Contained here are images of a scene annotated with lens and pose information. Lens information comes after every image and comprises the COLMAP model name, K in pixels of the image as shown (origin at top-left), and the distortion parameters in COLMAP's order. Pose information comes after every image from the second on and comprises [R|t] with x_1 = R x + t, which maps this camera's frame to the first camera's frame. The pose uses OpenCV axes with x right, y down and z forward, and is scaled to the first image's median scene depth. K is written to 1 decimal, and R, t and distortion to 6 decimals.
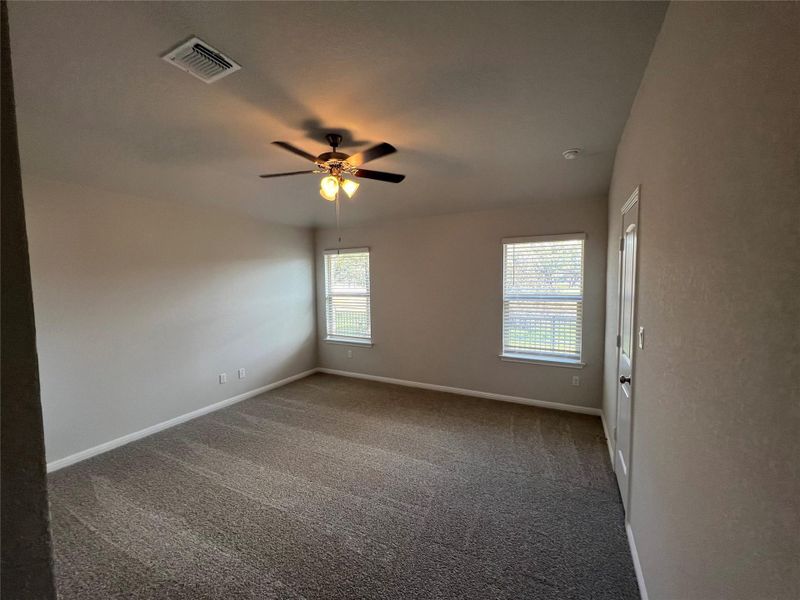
lens RADIAL K [[320.5, 0, 400.0], [0, 320.5, 300.0], [0, 0, 1]] dist [-0.001123, -0.000066]
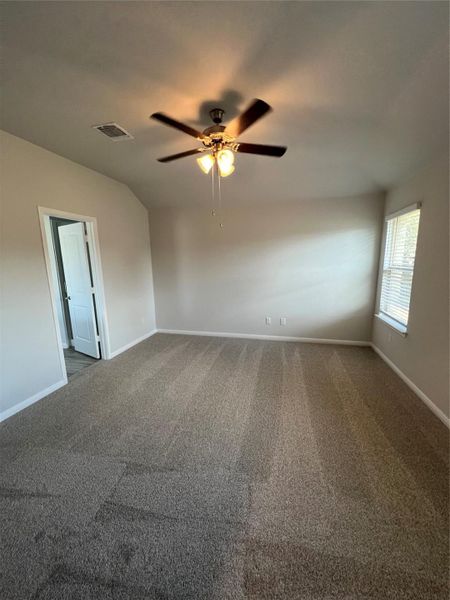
lens RADIAL K [[240.4, 0, 225.0], [0, 240.4, 300.0], [0, 0, 1]] dist [-0.001123, -0.000066]
pose [[0.228894, 0.176664, -0.957287, 0.342693], [-0.043002, 0.984269, 0.171361, -0.022173], [0.972501, 0.001942, 0.232890, 0.428870]]
